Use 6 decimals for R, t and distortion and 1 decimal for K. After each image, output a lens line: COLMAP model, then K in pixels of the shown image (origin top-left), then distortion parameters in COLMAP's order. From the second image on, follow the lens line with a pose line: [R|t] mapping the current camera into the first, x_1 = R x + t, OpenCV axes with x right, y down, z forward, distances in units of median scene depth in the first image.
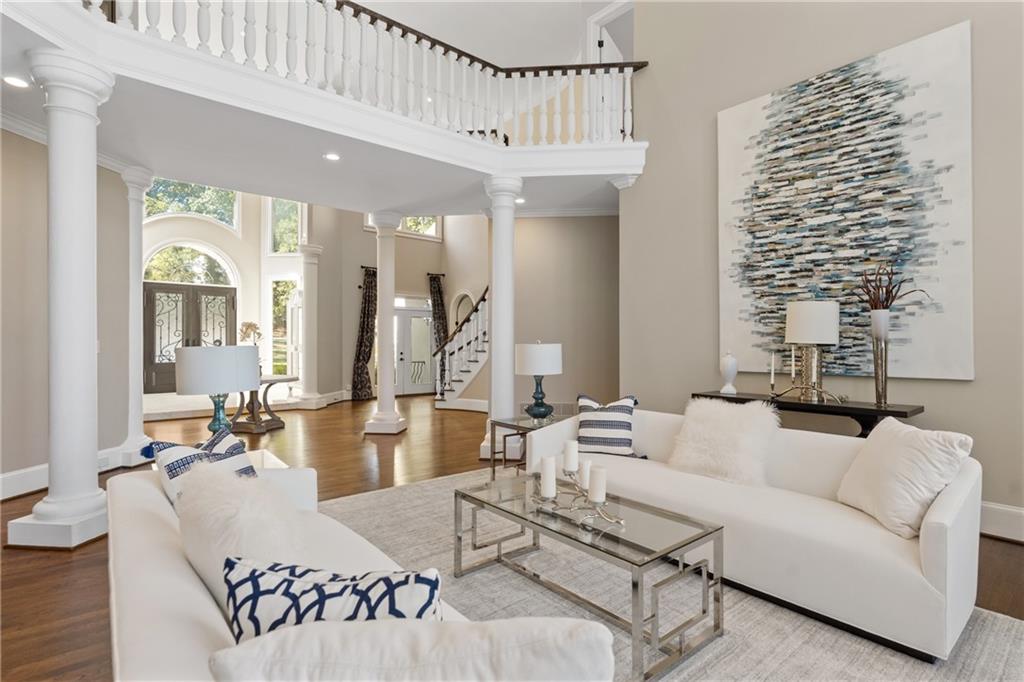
lens RADIAL K [[491.1, 0, 491.3], [0, 491.1, 338.7], [0, 0, 1]] dist [-0.000689, -0.000292]
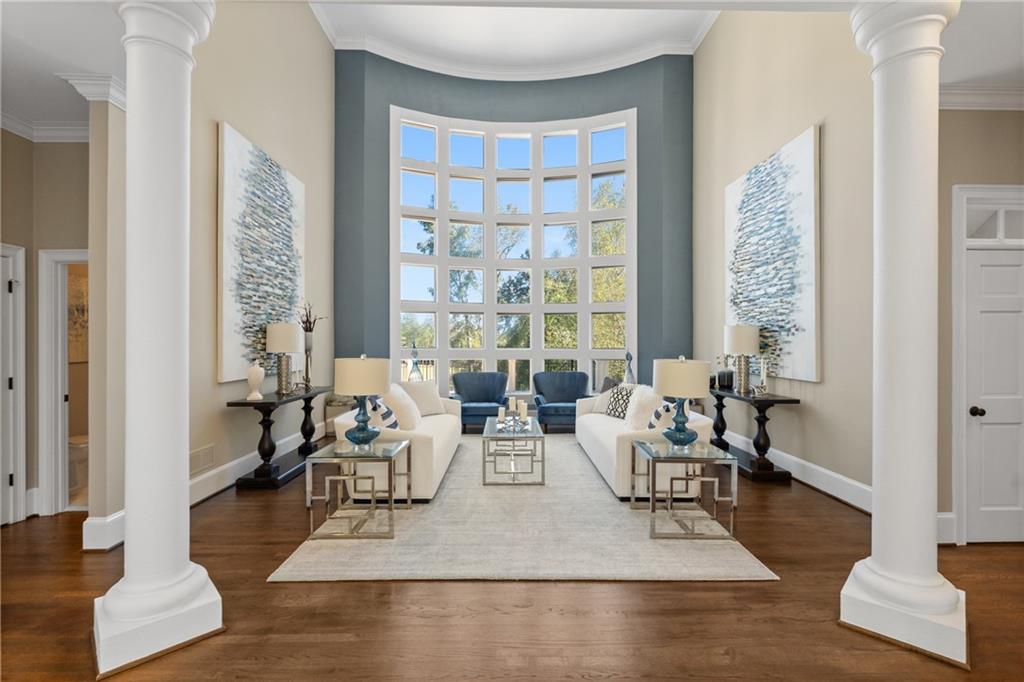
lens RADIAL K [[500.5, 0, 512.0], [0, 500.5, 341.0], [0, 0, 1]] dist [-0.000855, 0.000015]
pose [[-0.794281, -0.000296, 0.607551, -0.686640], [-0.008190, 0.999914, -0.010219, -0.014210], [-0.607496, -0.013093, -0.794215, 1.616888]]
